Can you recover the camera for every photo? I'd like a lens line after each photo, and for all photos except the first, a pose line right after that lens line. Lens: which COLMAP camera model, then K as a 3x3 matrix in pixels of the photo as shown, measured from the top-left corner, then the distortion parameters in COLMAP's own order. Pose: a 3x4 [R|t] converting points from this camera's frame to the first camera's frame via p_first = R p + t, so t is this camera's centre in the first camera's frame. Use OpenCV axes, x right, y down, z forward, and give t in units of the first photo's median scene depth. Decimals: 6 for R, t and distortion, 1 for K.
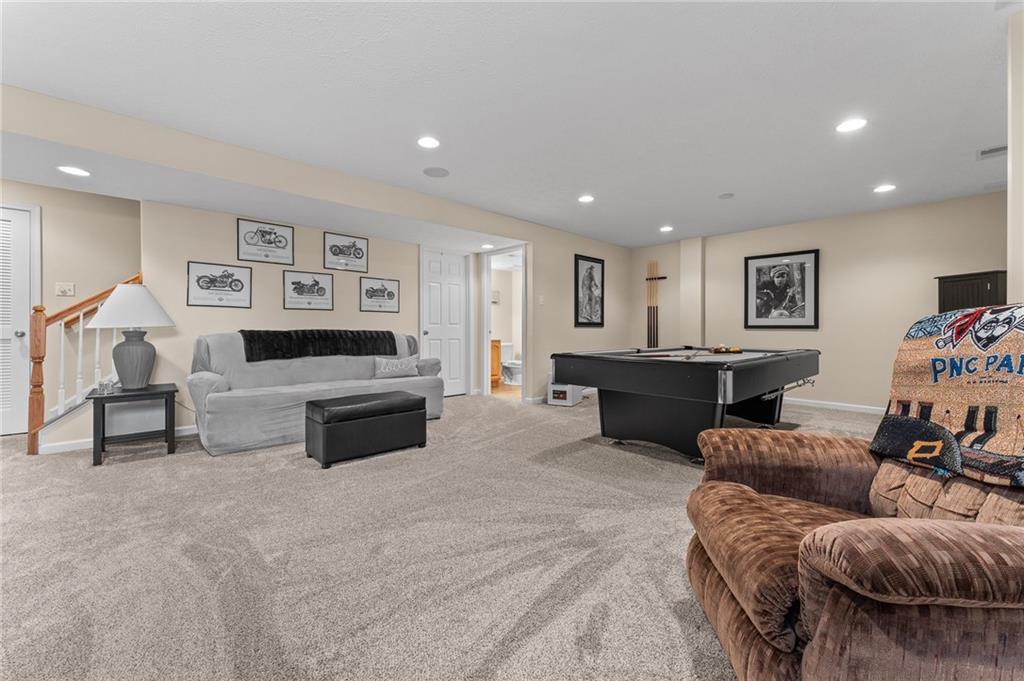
lens RADIAL K [[411.1, 0, 507.5], [0, 411.1, 339.3], [0, 0, 1]] dist [0.001954, -0.000150]
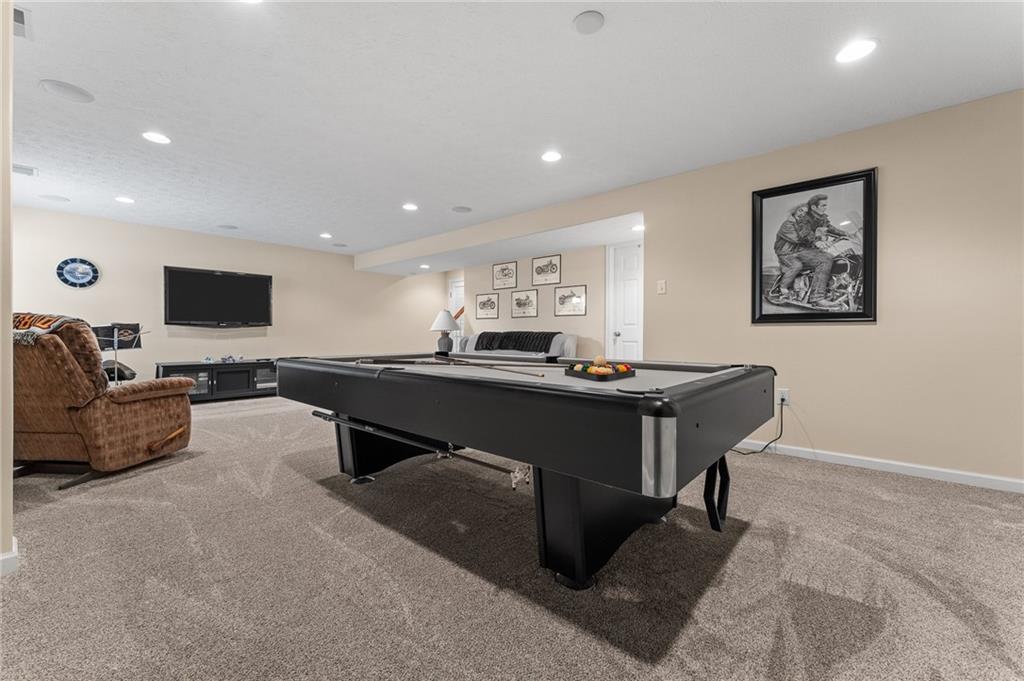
lens RADIAL K [[411.1, 0, 507.5], [0, 411.1, 339.3], [0, 0, 1]] dist [0.001954, -0.000150]
pose [[0.088492, 0.009899, -0.996028, 0.825295], [-0.026571, 0.999618, 0.007574, -0.005287], [0.995722, 0.025795, 0.088721, 0.747363]]
